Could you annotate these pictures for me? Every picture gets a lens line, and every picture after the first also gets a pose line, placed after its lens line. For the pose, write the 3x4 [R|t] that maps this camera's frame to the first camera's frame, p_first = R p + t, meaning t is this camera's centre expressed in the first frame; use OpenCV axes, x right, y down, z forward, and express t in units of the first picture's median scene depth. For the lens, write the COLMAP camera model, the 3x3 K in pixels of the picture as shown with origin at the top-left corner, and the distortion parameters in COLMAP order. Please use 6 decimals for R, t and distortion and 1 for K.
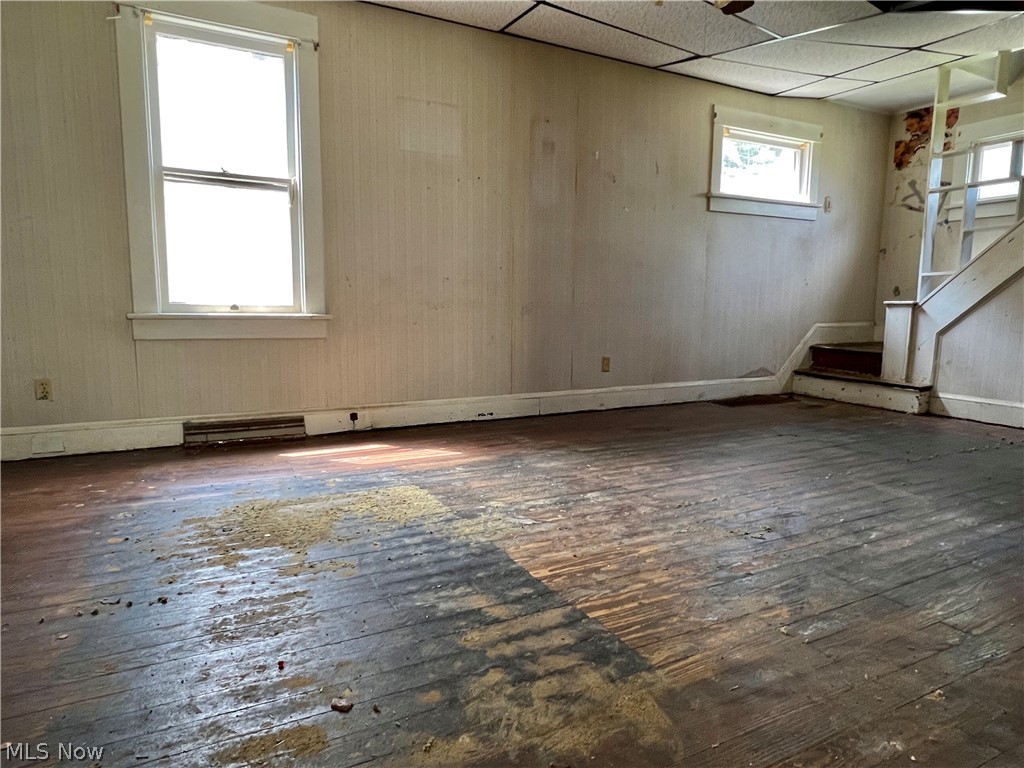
lens RADIAL K [[635.3, 0, 510.7], [0, 635.3, 383.0], [0, 0, 1]] dist [0.001639, -0.000070]
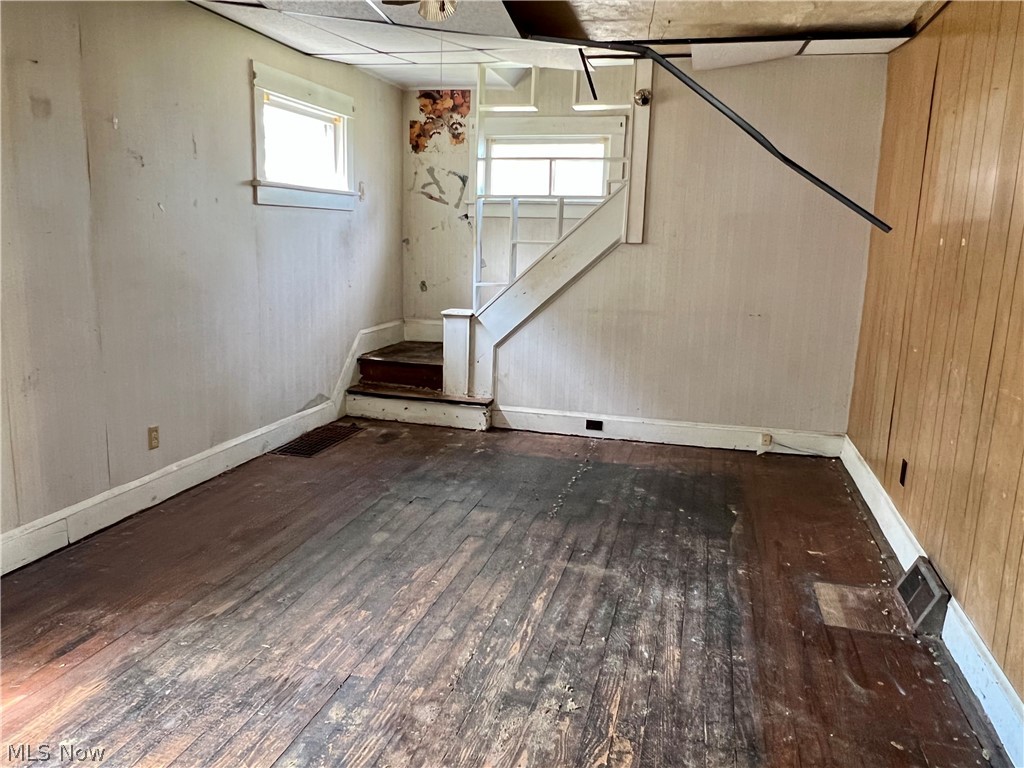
lens RADIAL K [[775.1, 0, 510.2], [0, 775.1, 385.7], [0, 0, 1]] dist [-0.003109, -0.016815]
pose [[0.687501, -0.126068, 0.715157, -0.158788], [0.074208, 0.991857, 0.103506, -0.132903], [-0.722382, -0.018090, 0.691257, 0.157374]]
